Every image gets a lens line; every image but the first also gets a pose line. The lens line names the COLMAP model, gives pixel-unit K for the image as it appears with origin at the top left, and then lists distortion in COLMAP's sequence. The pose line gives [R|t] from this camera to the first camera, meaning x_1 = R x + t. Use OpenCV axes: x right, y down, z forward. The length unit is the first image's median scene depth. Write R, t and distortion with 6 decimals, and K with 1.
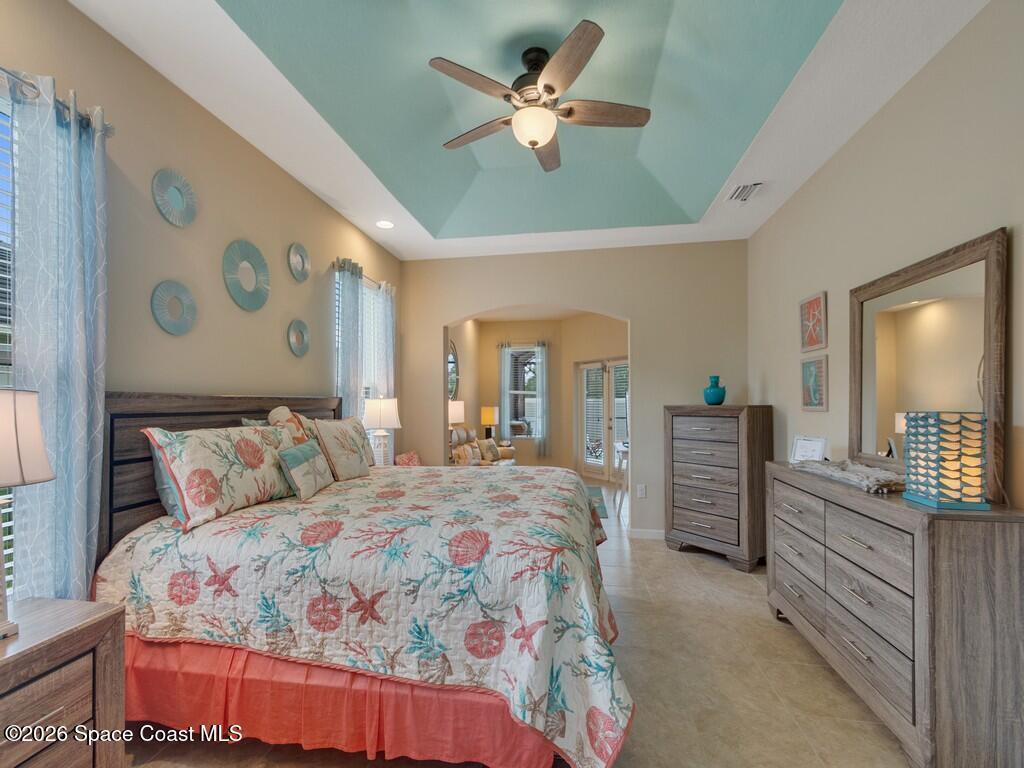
lens RADIAL K [[454.6, 0, 506.1], [0, 454.6, 397.9], [0, 0, 1]] dist [0.007953, -0.012104]
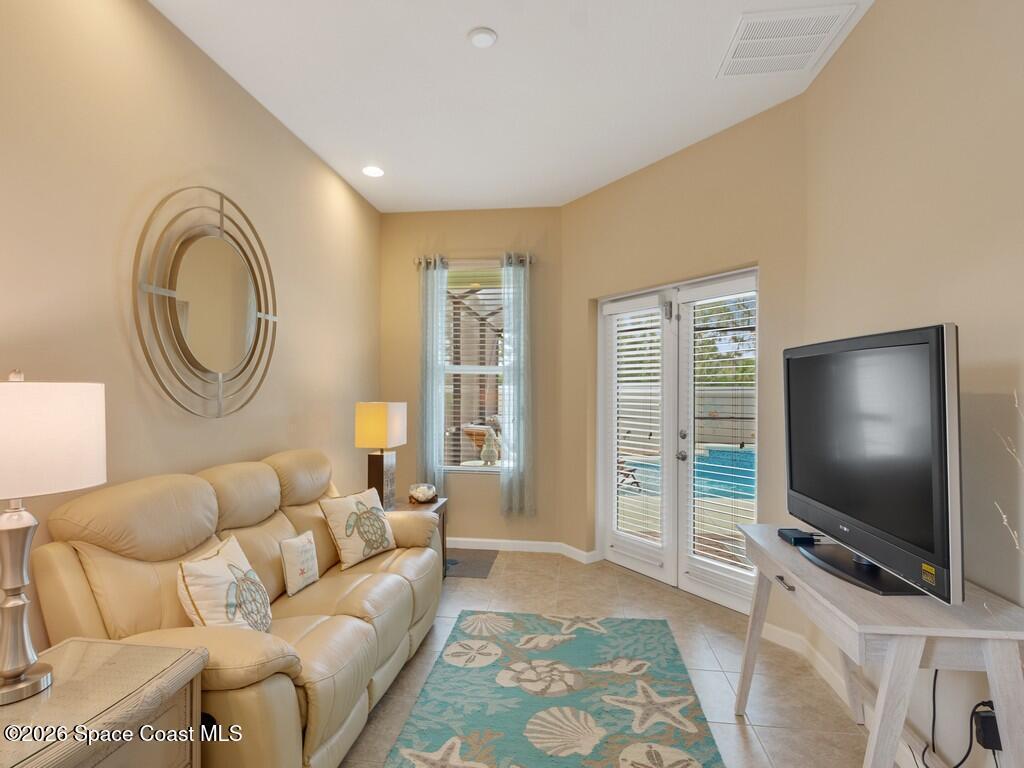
lens RADIAL K [[534.0, 0, 507.6], [0, 534.0, 400.4], [0, 0, 1]] dist [-0.021270, -0.000157]
pose [[0.999023, 0.004523, 0.043960, 0.052692], [-0.005170, 0.999880, 0.014626, 0.010698], [-0.043889, -0.014839, 0.998926, 0.530169]]
